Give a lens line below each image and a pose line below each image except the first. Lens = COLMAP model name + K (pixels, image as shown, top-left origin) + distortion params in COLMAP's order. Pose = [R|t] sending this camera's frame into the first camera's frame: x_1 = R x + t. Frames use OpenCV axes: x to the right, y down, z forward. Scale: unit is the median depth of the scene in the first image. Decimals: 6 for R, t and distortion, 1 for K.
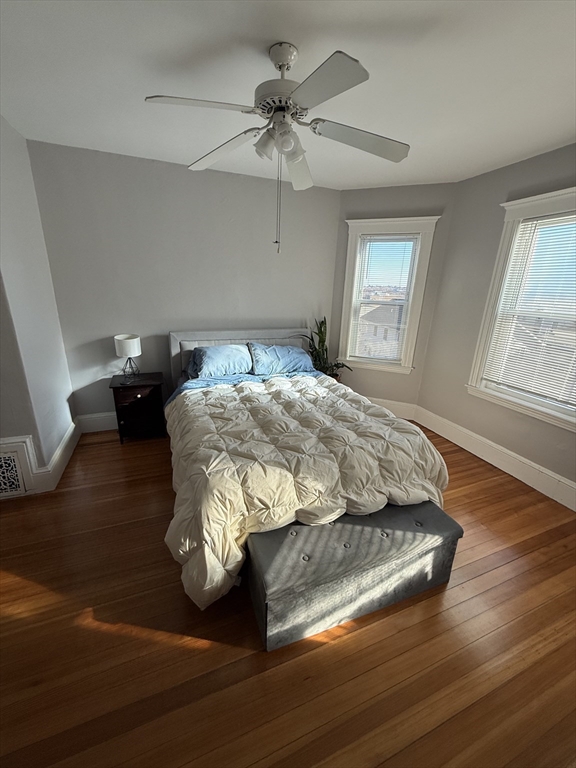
lens RADIAL K [[304.3, 0, 288.0], [0, 304.3, 384.0], [0, 0, 1]] dist [-0.000635, -0.000145]
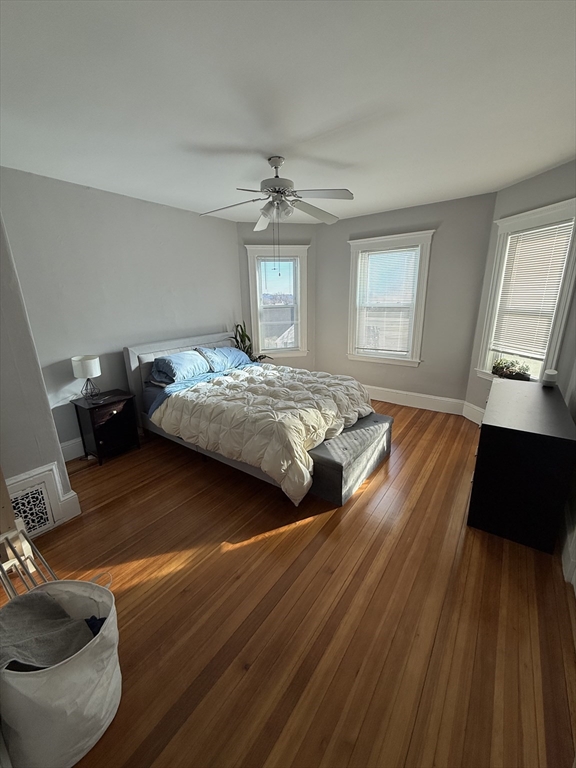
lens RADIAL K [[304.3, 0, 288.0], [0, 304.3, 384.0], [0, 0, 1]] dist [-0.000635, -0.000145]
pose [[0.842320, -0.201559, 0.499872, -0.548706], [0.215024, 0.976109, 0.031257, 0.045051], [-0.494229, 0.081156, 0.865535, -0.206300]]
